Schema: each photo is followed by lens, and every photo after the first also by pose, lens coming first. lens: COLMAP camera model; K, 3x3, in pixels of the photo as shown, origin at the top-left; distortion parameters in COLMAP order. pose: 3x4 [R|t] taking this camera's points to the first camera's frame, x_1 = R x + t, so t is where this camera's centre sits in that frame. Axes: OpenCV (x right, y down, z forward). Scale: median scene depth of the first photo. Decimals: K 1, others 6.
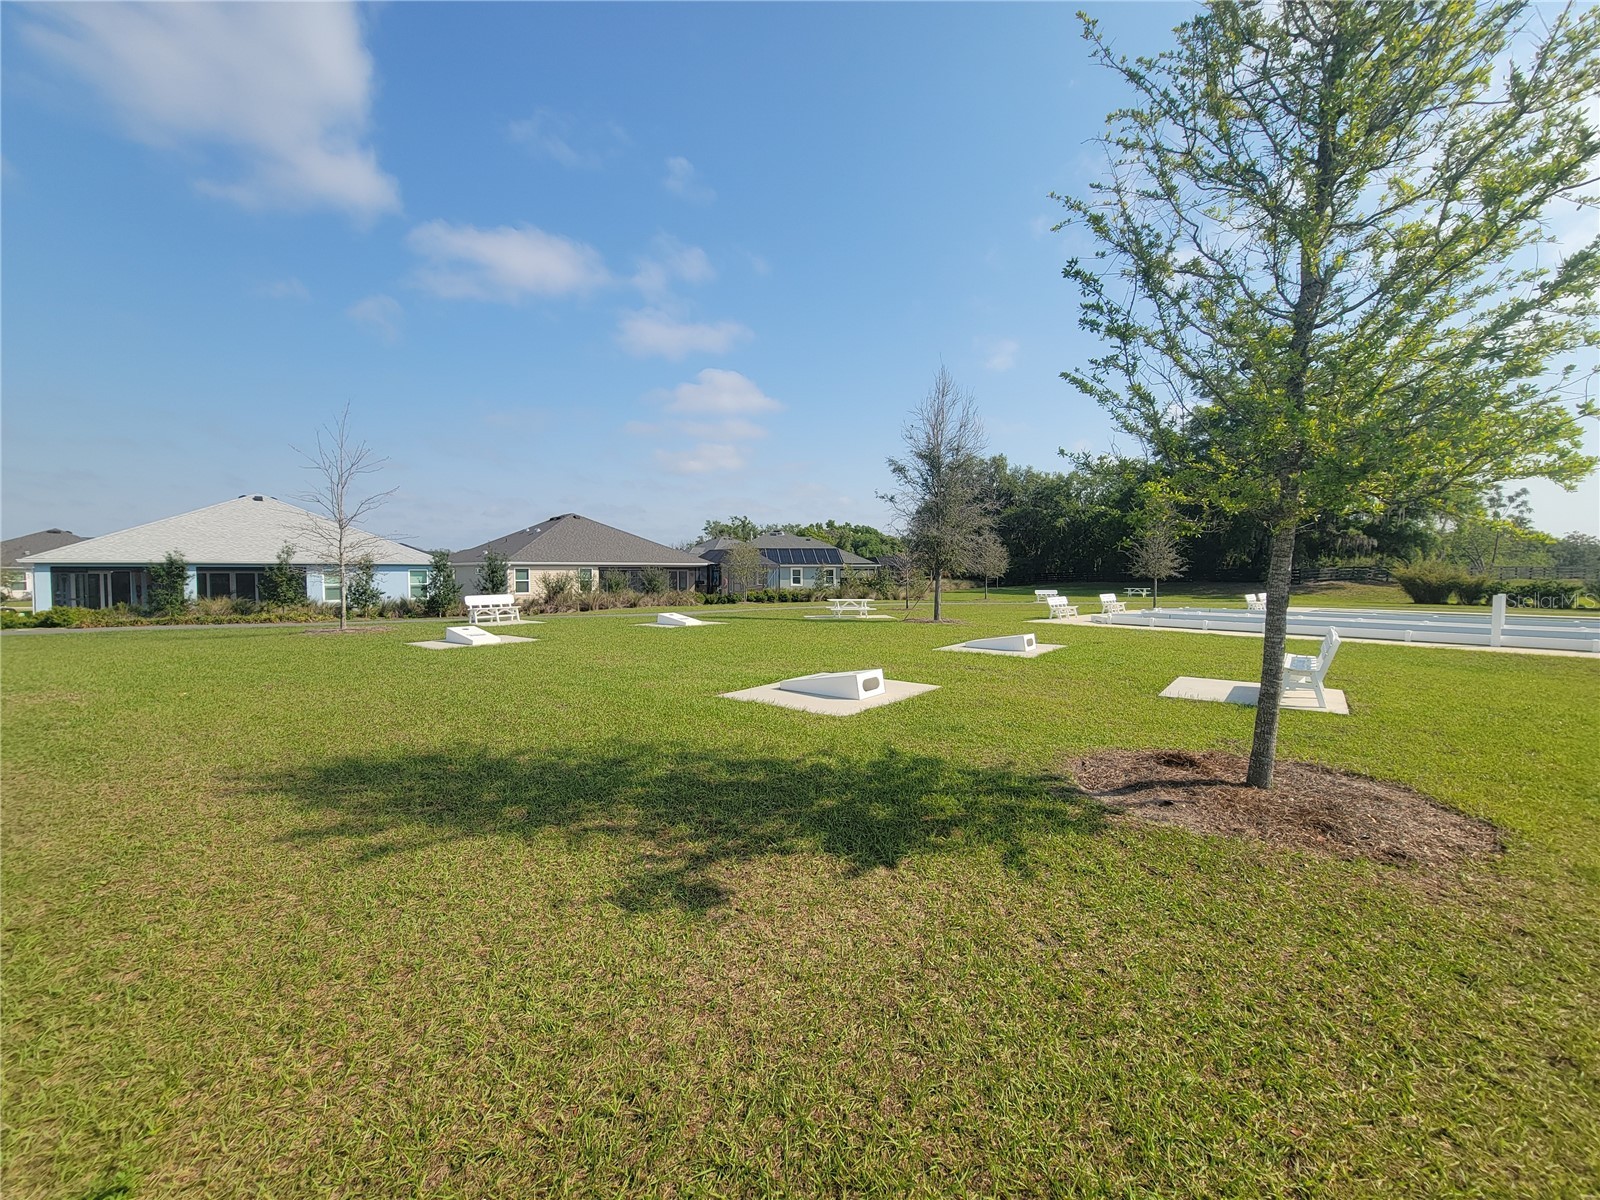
lens RADIAL K [[654.7, 0, 795.7], [0, 654.7, 606.3], [0, 0, 1]] dist [0.001249, -0.000075]
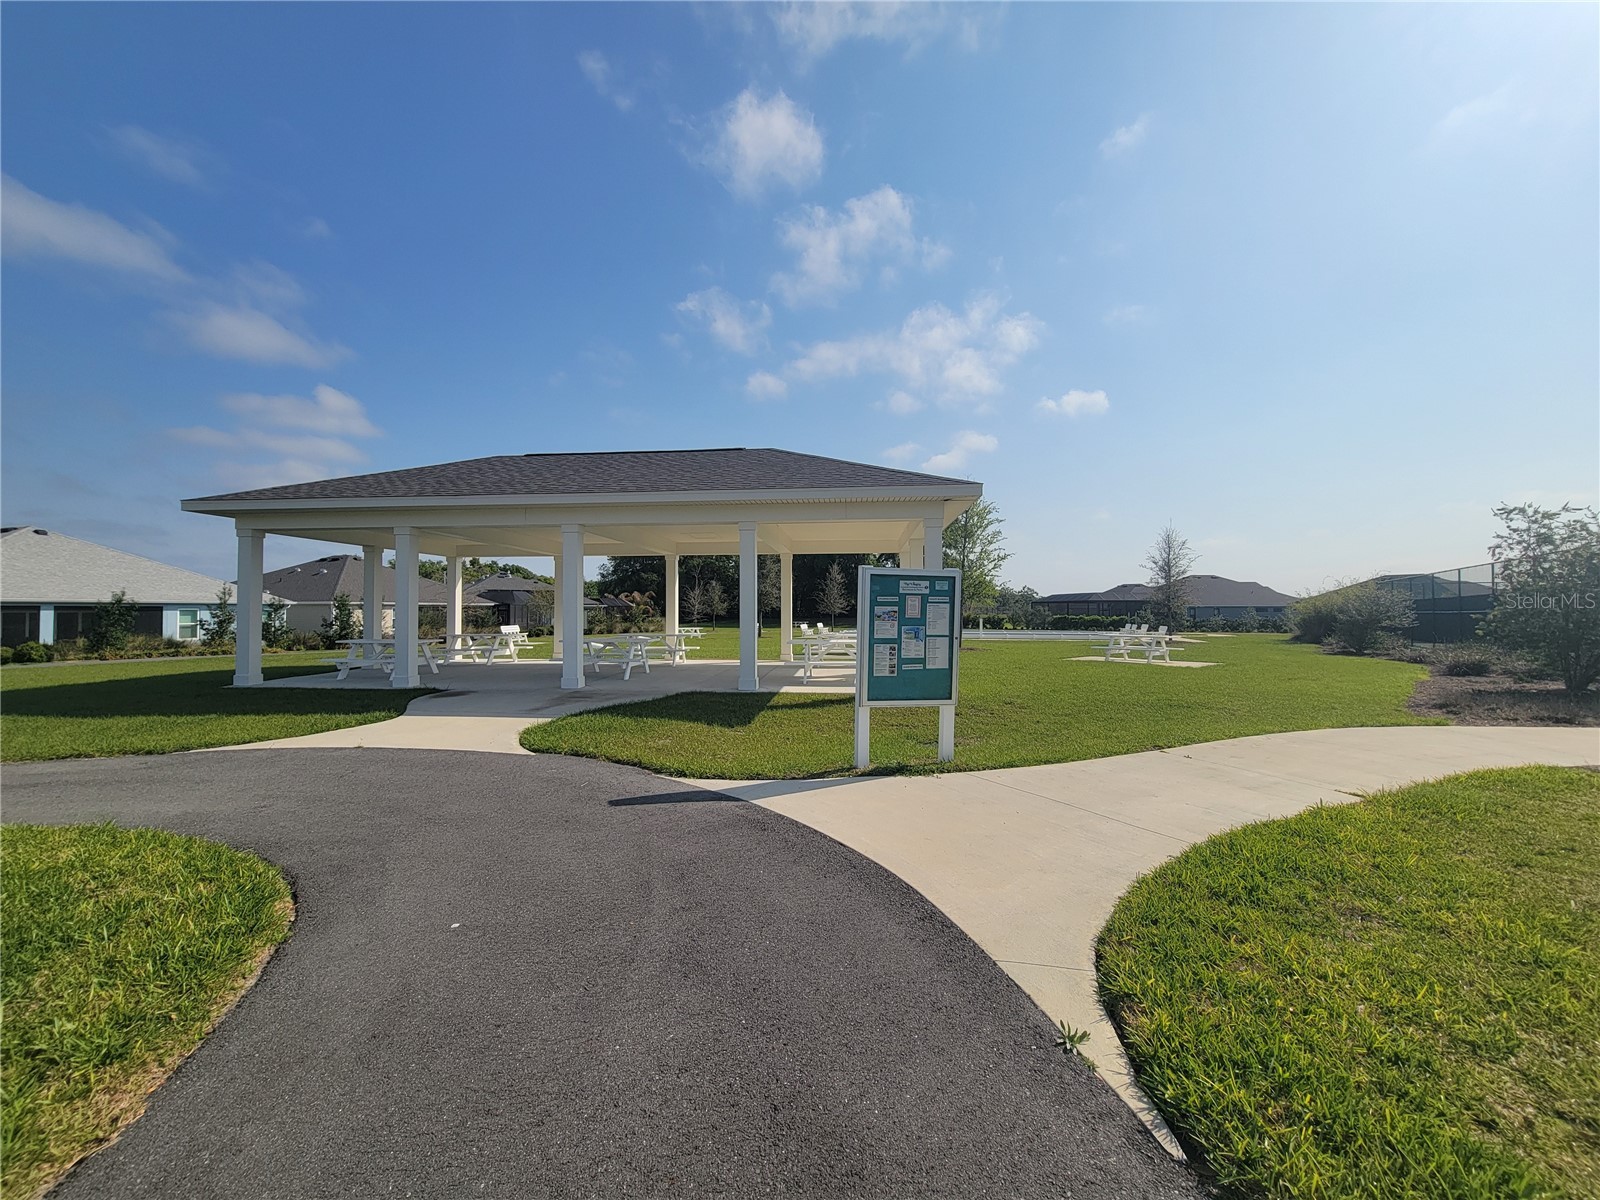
lens RADIAL K [[654.7, 0, 797.5], [0, 654.7, 605.6], [0, 0, 1]] dist [0.001249, -0.000075]
pose [[0.843849, 0.002170, 0.536576, -0.455060], [0.031264, 0.998094, -0.053204, 0.023473], [-0.535669, 0.061671, 0.842173, -0.378299]]
